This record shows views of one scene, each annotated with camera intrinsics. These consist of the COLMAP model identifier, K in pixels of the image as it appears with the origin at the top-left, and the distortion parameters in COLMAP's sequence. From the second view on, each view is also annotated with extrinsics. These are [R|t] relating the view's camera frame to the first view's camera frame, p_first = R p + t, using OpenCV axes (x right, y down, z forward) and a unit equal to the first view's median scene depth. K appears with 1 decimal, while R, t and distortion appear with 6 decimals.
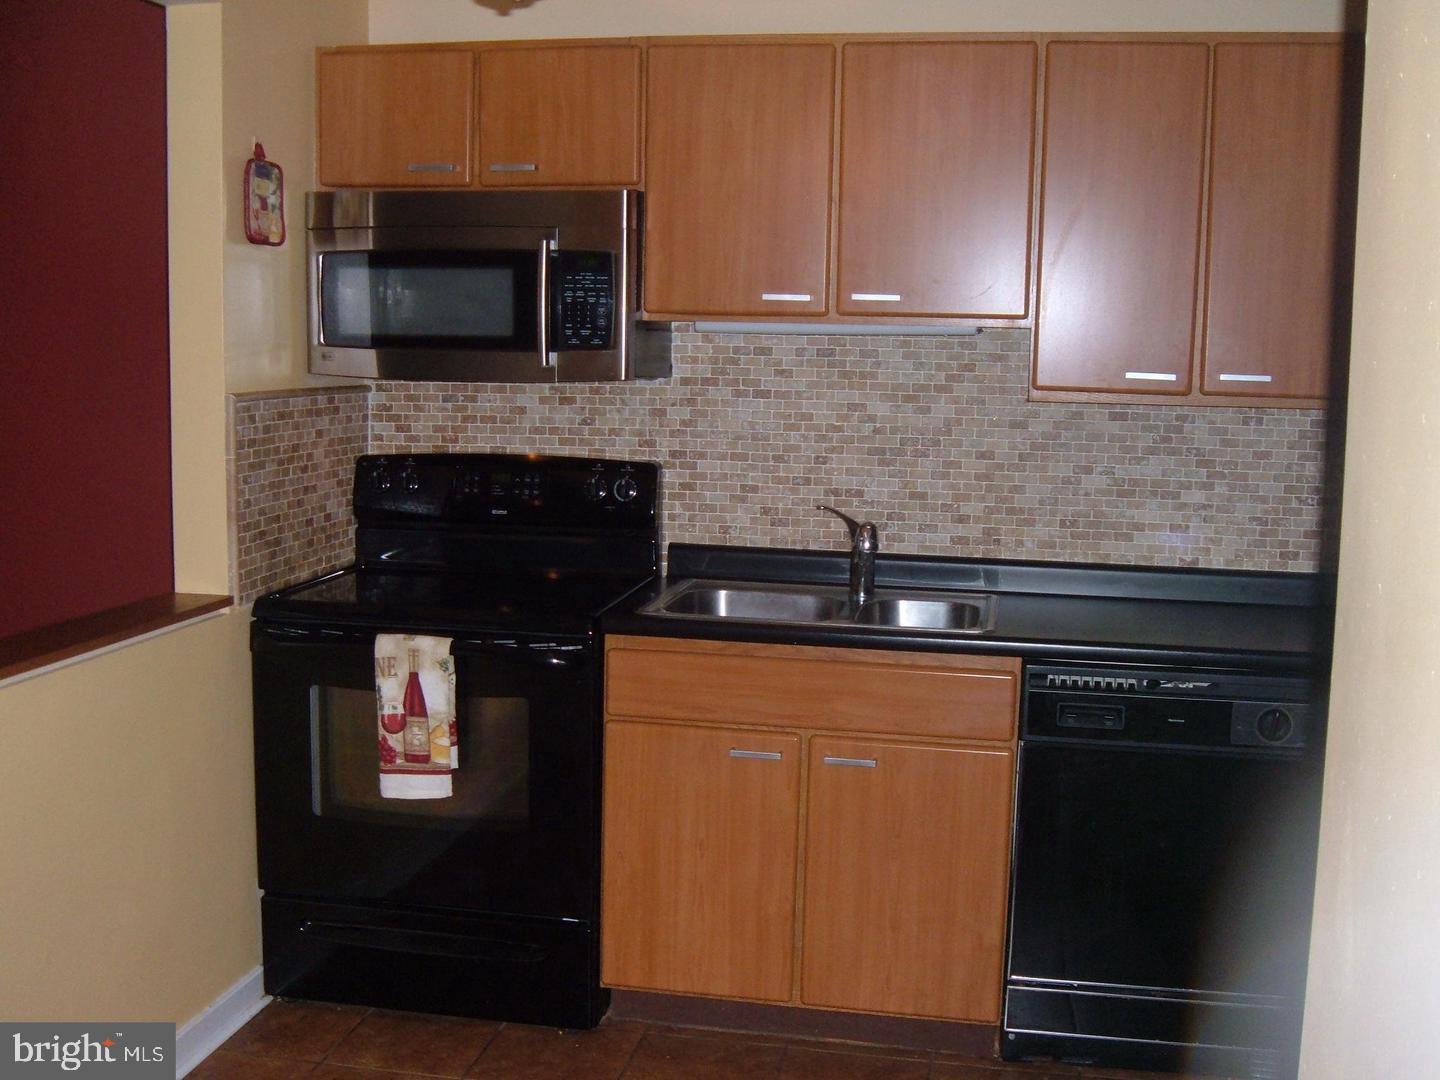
lens RADIAL K [[1606.0, 0, 718.1], [0, 1606.0, 539.1], [0, 0, 1]] dist [-0.099978, 0.000000]
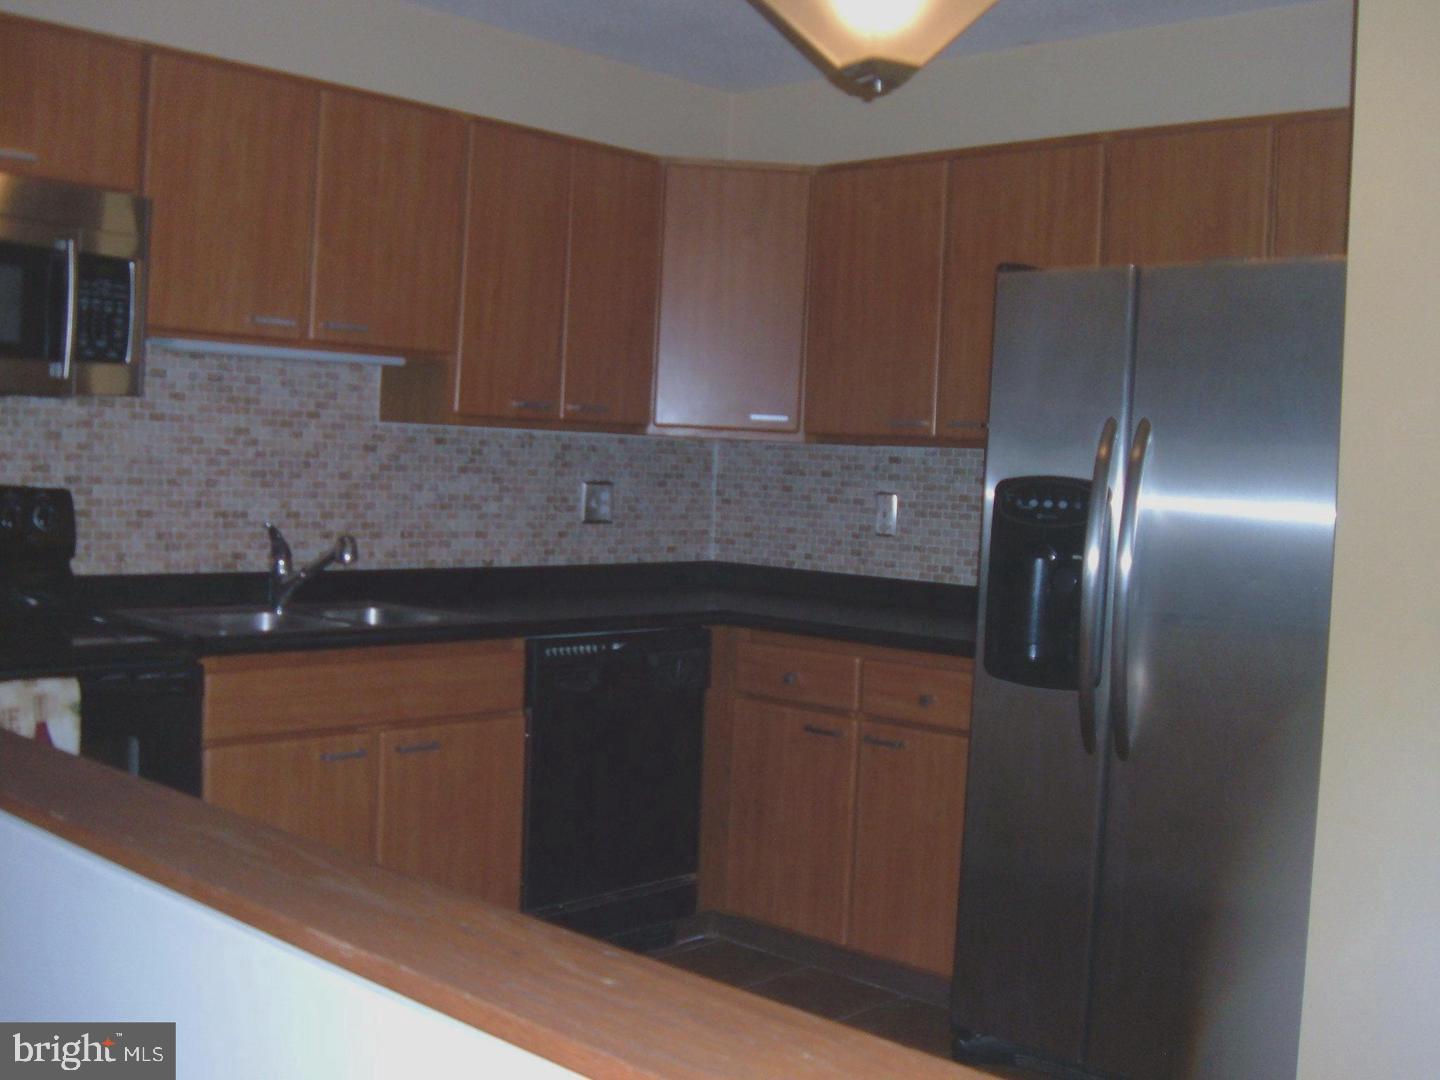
lens RADIAL K [[1606.0, 0, 716.5], [0, 1606.0, 541.4], [0, 0, 1]] dist [-0.099978, 0.000000]
pose [[0.531666, -0.040176, 0.846001, -0.627294], [0.075202, 0.997168, 0.000095, 0.011566], [-0.843609, 0.063570, 0.533181, 0.201140]]
